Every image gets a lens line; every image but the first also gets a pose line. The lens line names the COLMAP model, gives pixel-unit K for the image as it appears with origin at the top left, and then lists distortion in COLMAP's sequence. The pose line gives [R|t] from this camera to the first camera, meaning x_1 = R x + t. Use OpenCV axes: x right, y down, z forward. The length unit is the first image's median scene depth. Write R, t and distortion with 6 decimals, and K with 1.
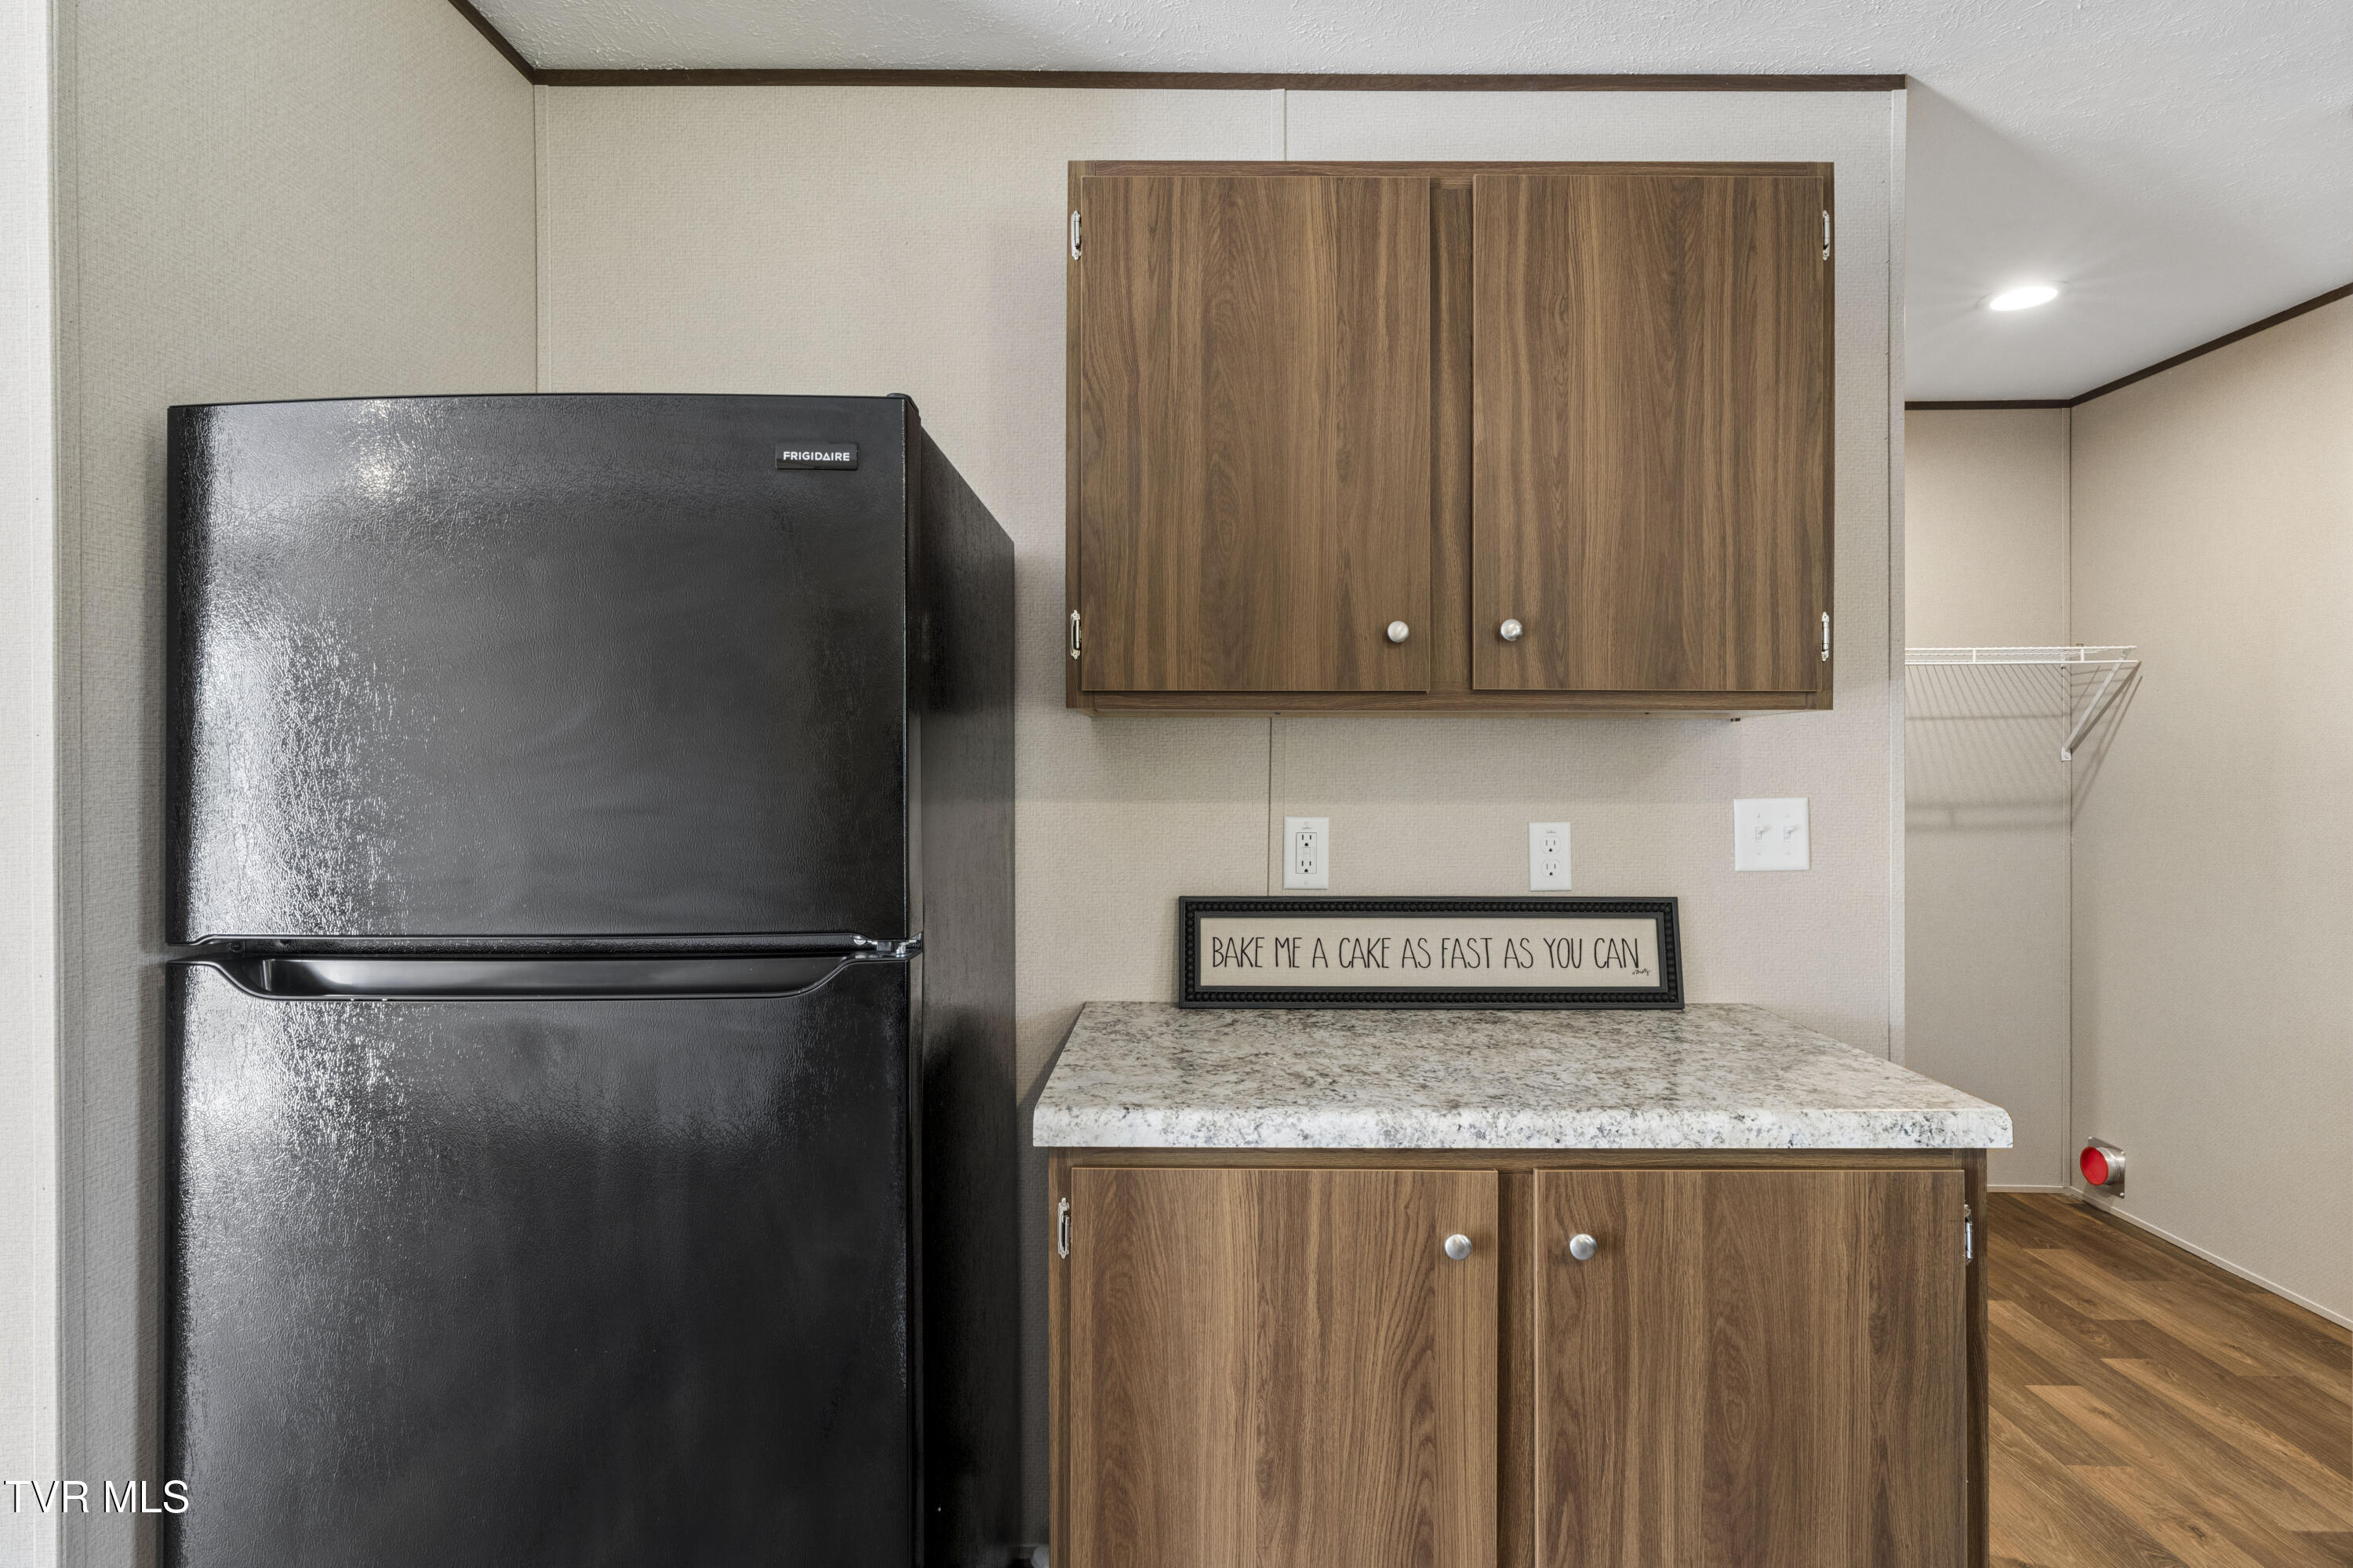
lens RADIAL K [[1194.5, 0, 1212.3], [0, 1194.5, 770.5], [0, 0, 1]] dist [-0.006724, -0.000597]
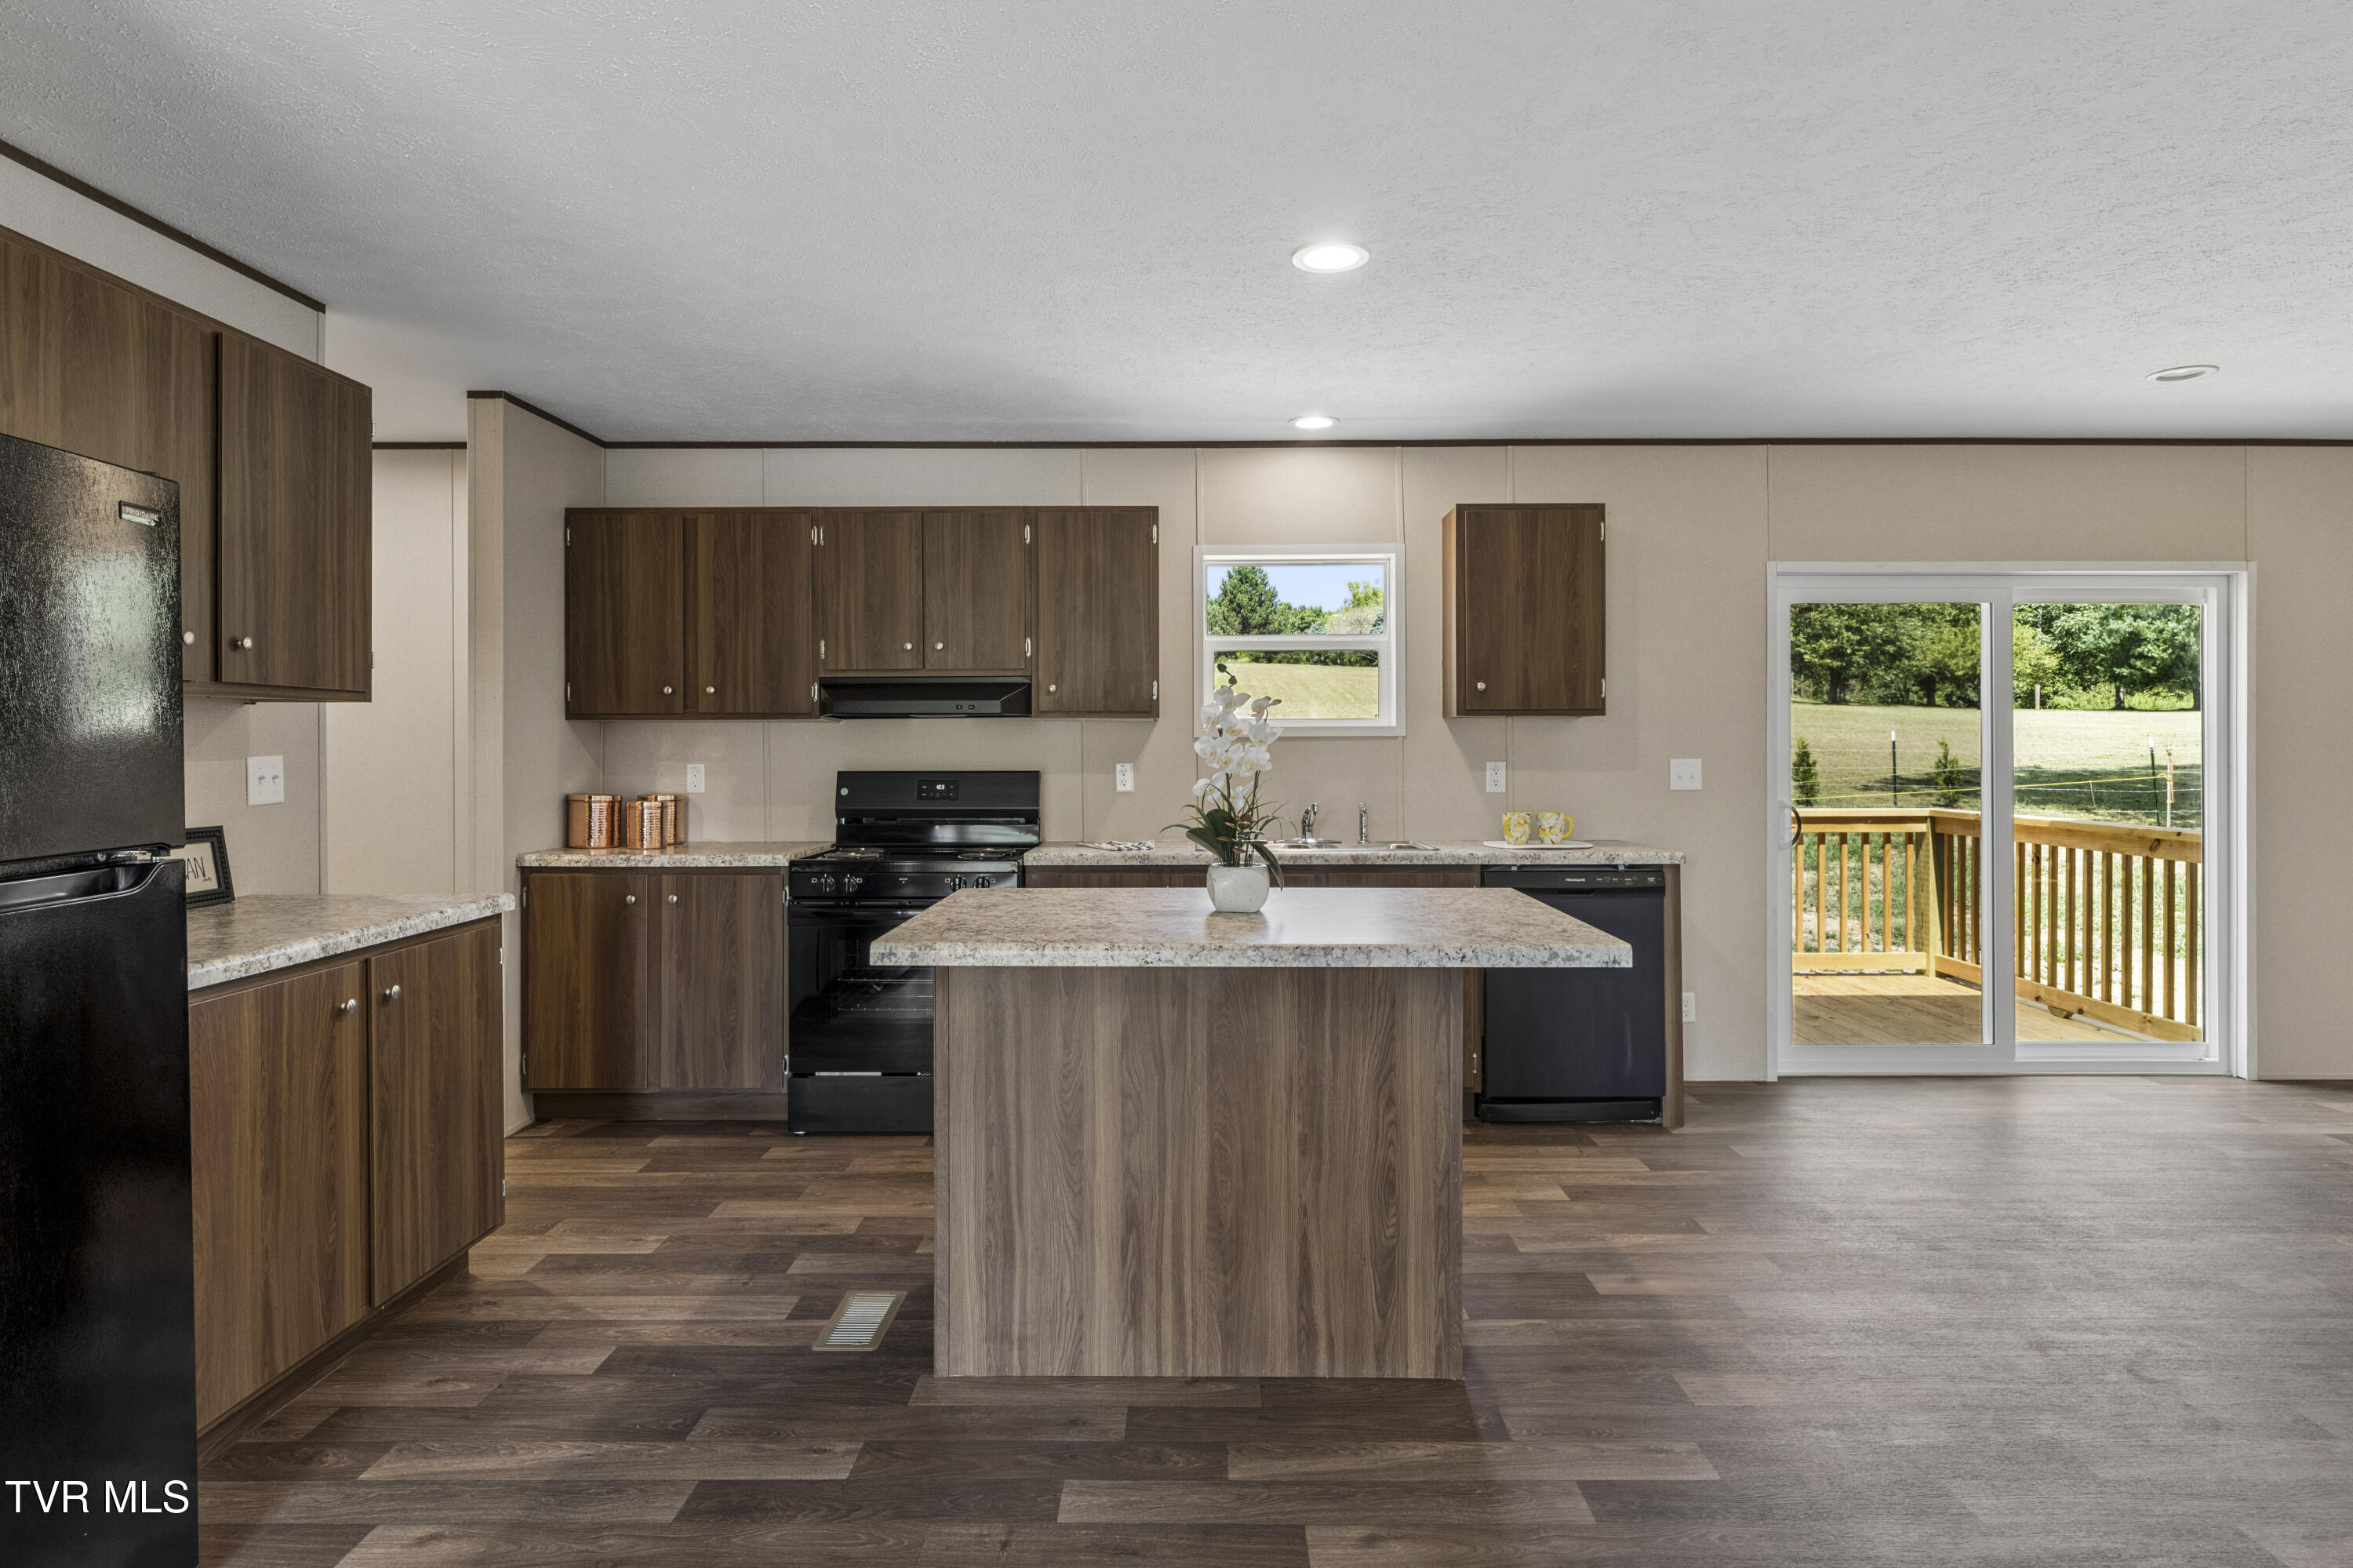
lens RADIAL K [[1323.8, 0, 1176.1], [0, 1323.8, 737.4], [0, 0, 1]] dist [-0.000499, 0.001094]
pose [[0.004903, 0.003868, 0.999980, -1.401593], [0.002815, 0.999989, -0.003882, 0.010530], [-0.999984, 0.002834, 0.004892, -0.183158]]
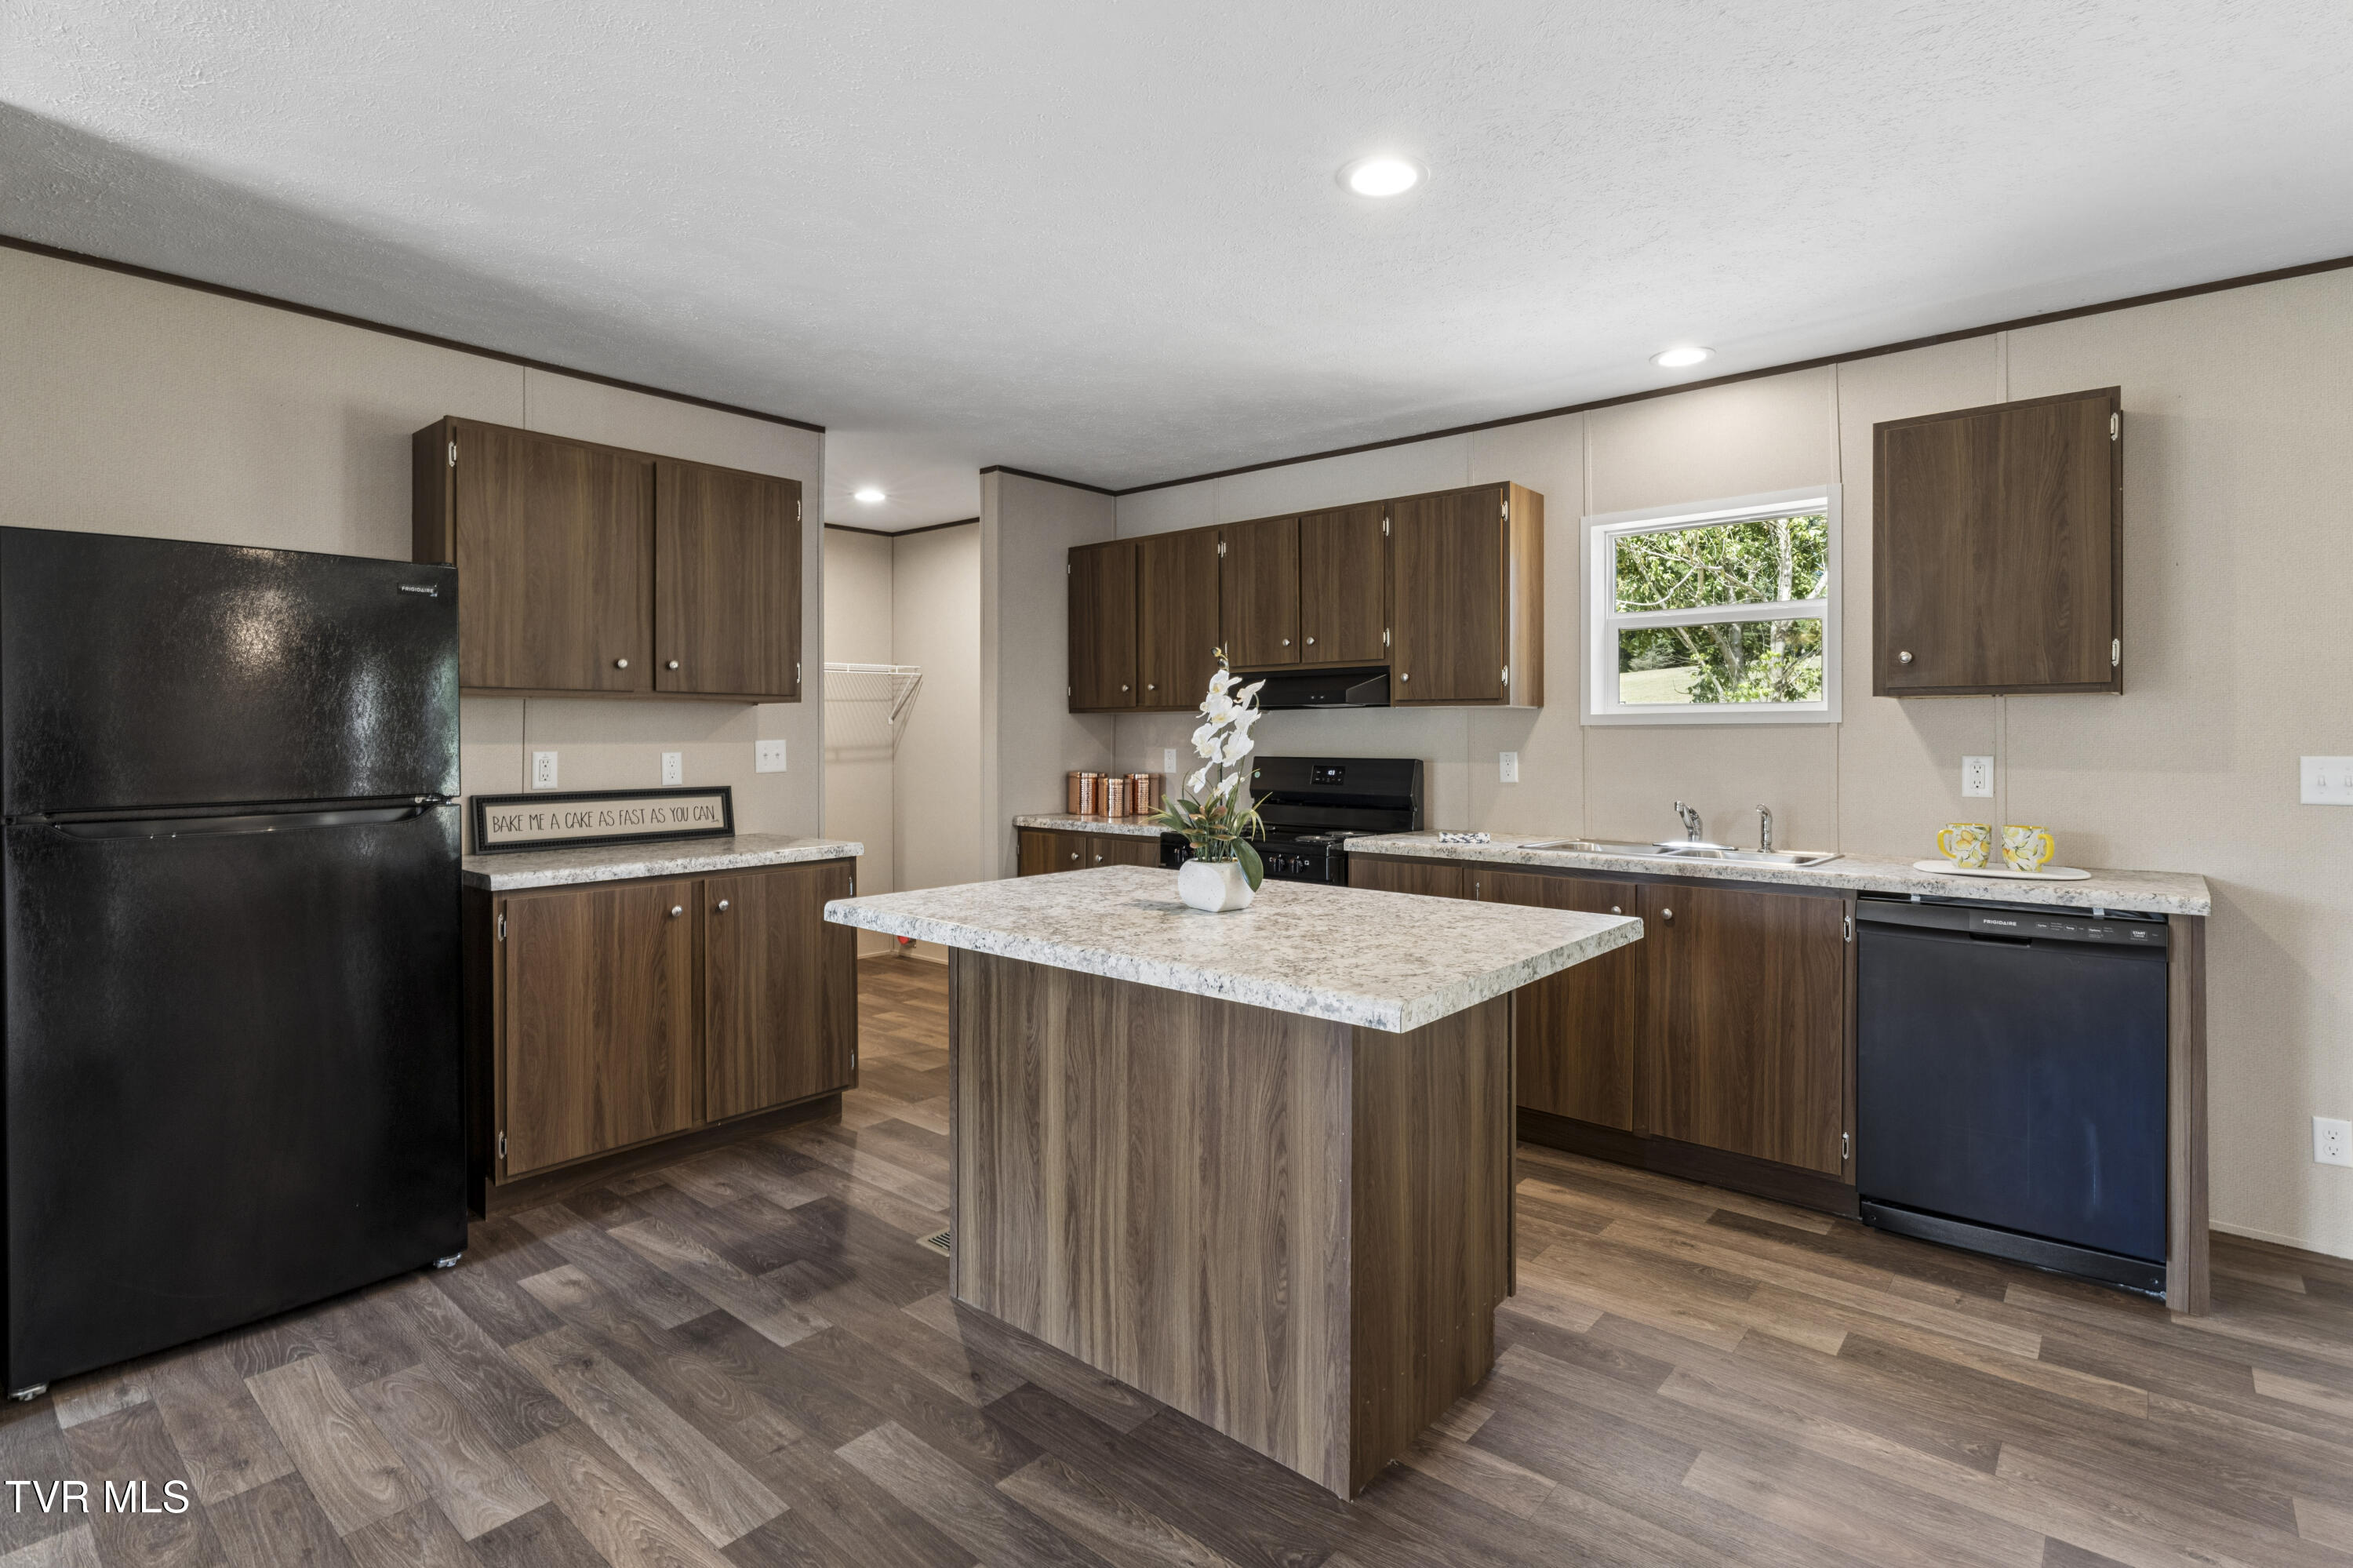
lens RADIAL K [[1152.1, 0, 1178.0], [0, 1152.1, 732.0], [0, 0, 1]] dist [-0.001163, 0.000044]
pose [[0.657370, -0.000370, 0.753568, -0.766065], [0.001957, 0.999997, -0.001217, 0.014470], [-0.753566, 0.002275, 0.657369, -1.160064]]
